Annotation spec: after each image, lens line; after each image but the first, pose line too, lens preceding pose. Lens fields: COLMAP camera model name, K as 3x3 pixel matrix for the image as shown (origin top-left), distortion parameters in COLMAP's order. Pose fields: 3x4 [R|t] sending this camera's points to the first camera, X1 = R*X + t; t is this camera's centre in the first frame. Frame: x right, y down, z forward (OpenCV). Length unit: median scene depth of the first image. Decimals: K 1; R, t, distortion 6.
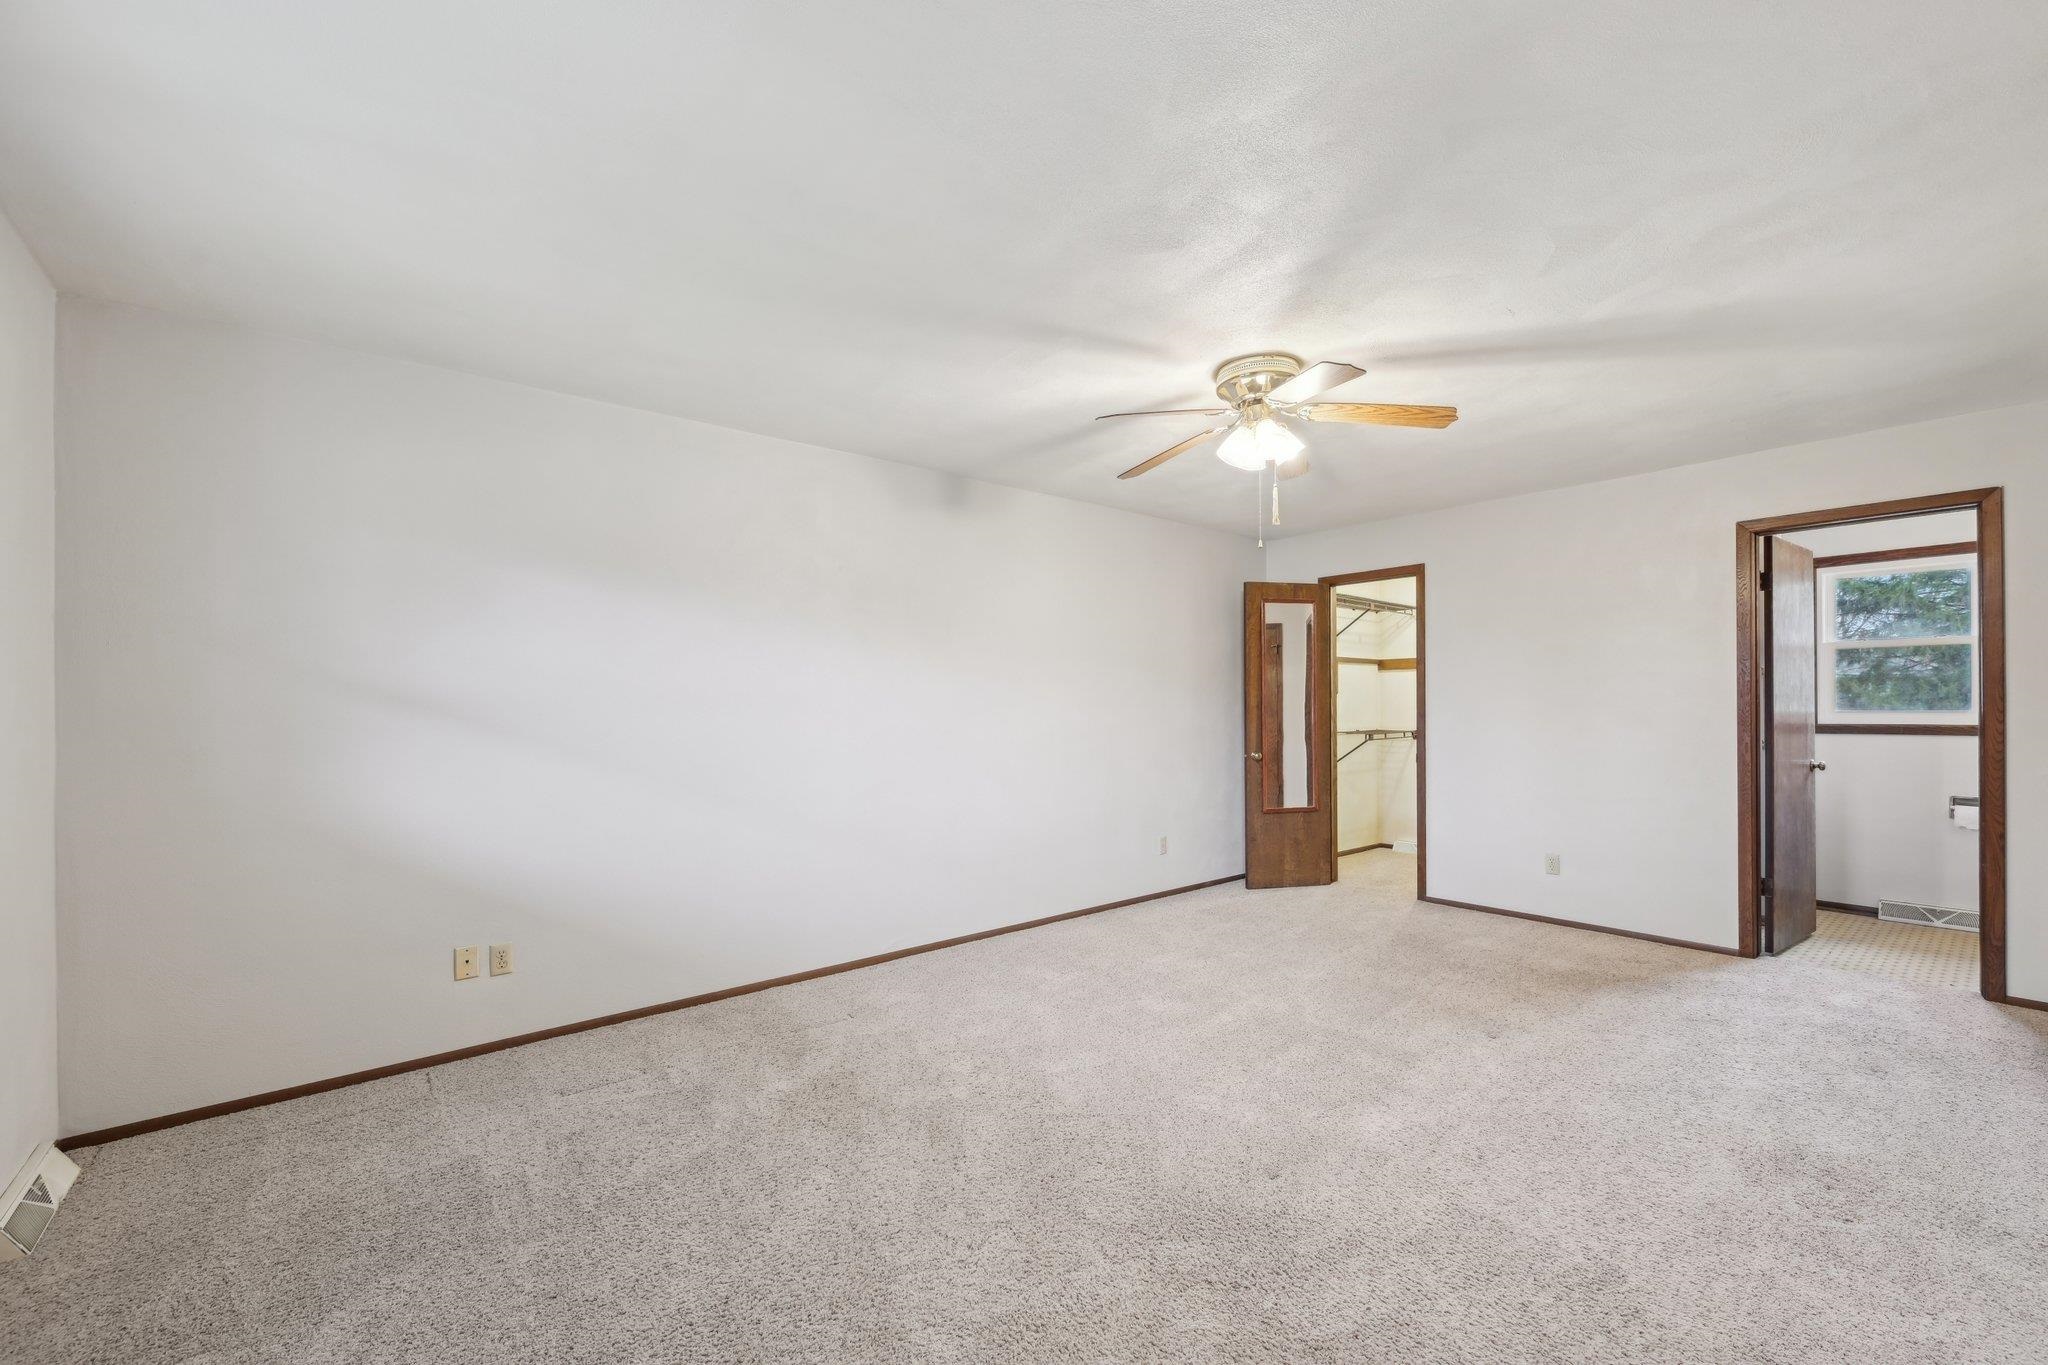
lens RADIAL K [[829.9, 0, 1030.6], [0, 829.9, 694.8], [0, 0, 1]] dist [0.000637, -0.001669]
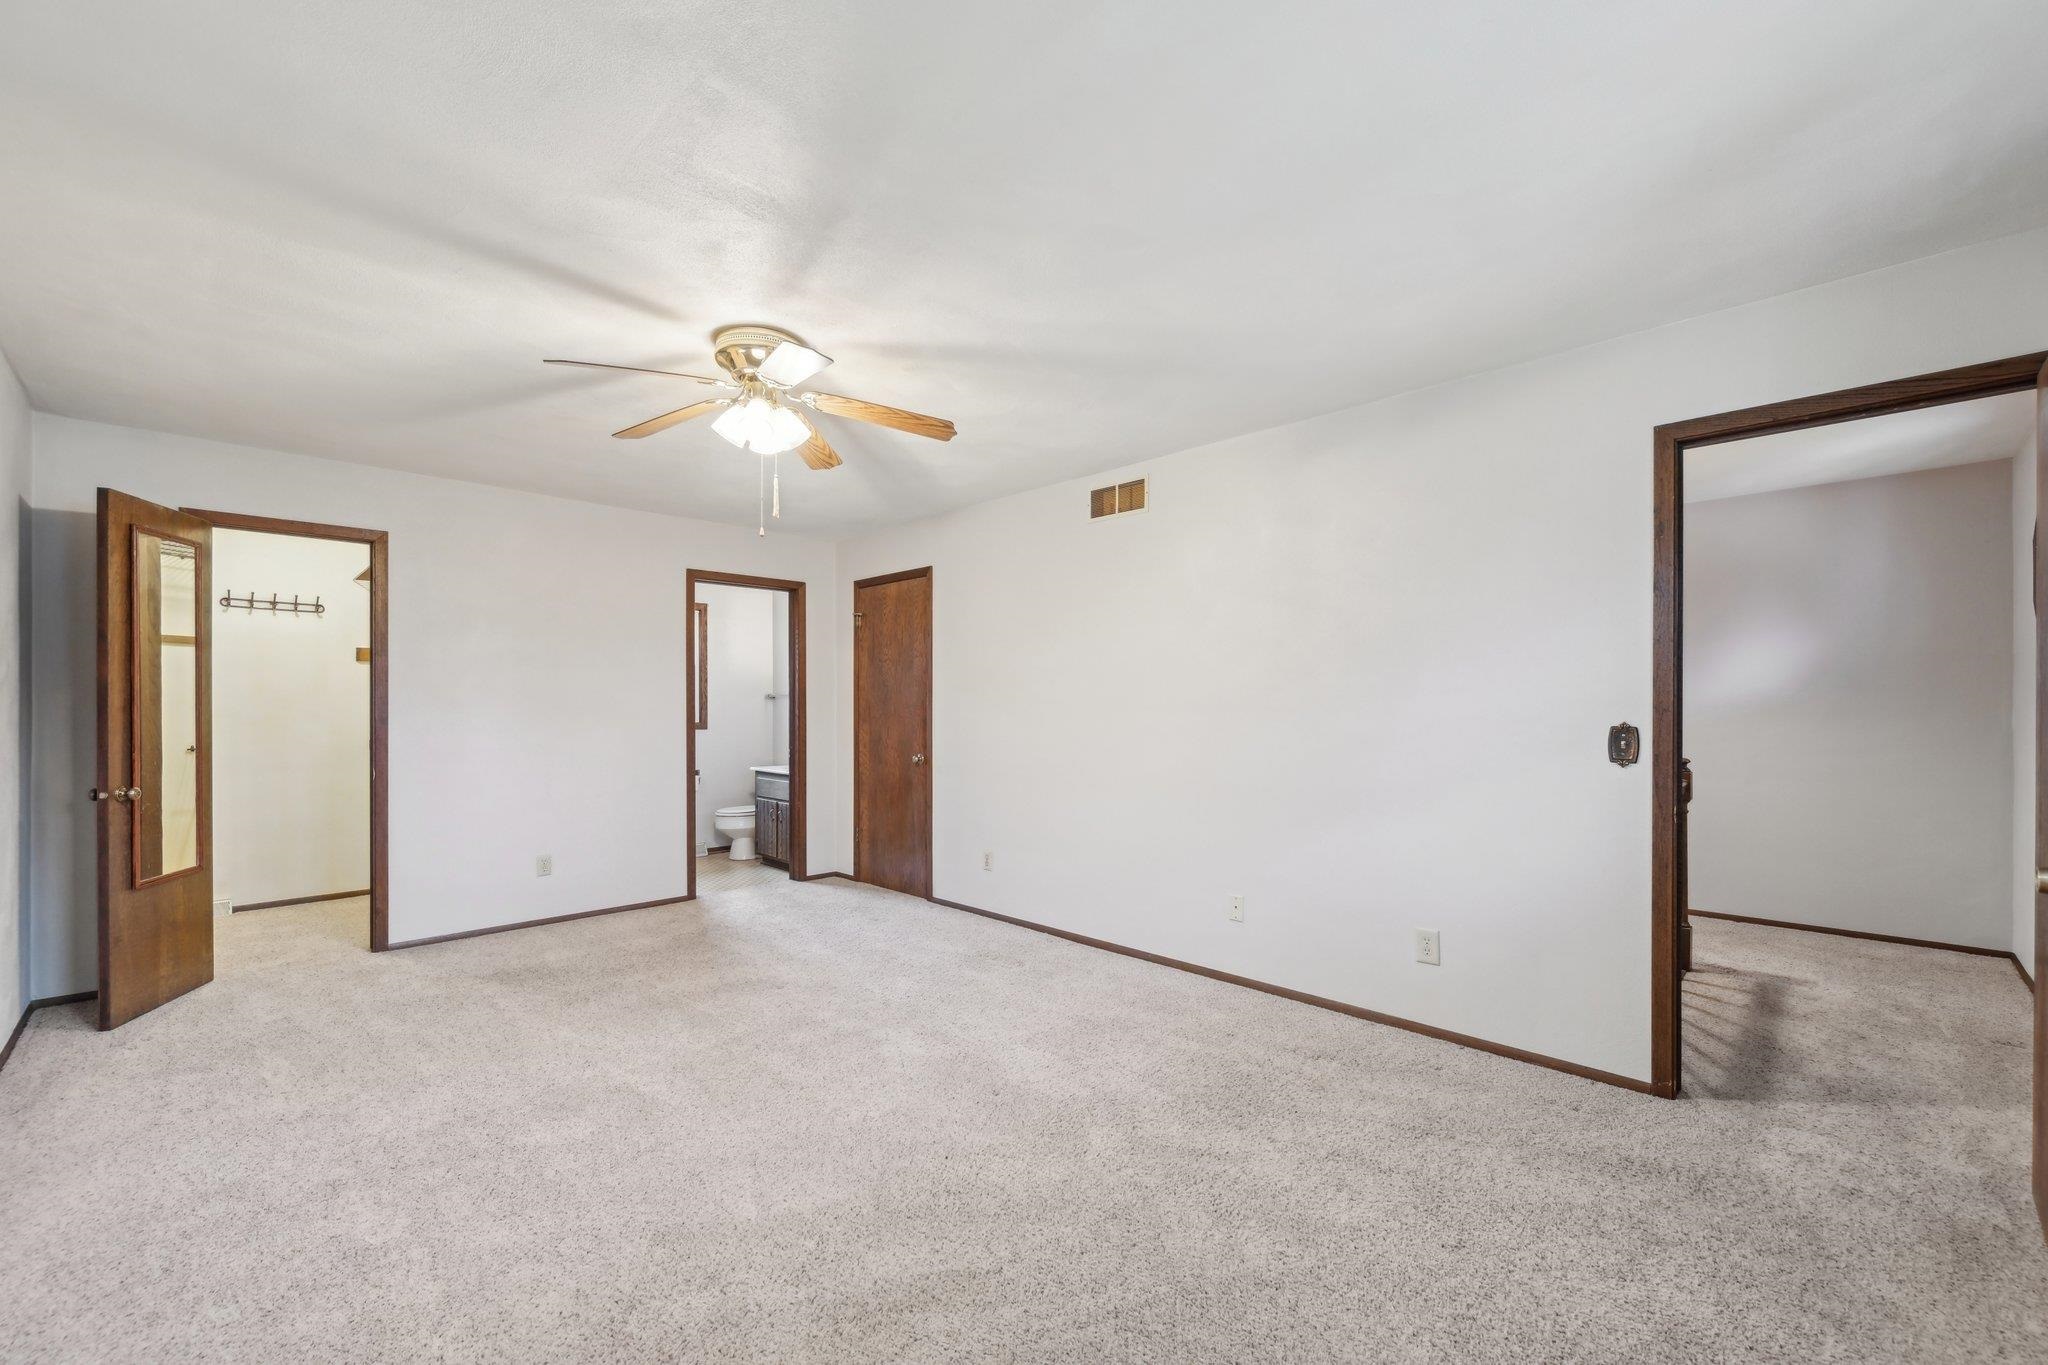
lens RADIAL K [[829.9, 0, 1035.8], [0, 829.9, 703.8], [0, 0, 1]] dist [0.000637, -0.001669]
pose [[-0.095995, 0.008008, 0.995350, -0.509014], [-0.009873, 0.999911, -0.008997, 0.012132], [-0.995333, -0.010691, -0.095908, 0.588172]]
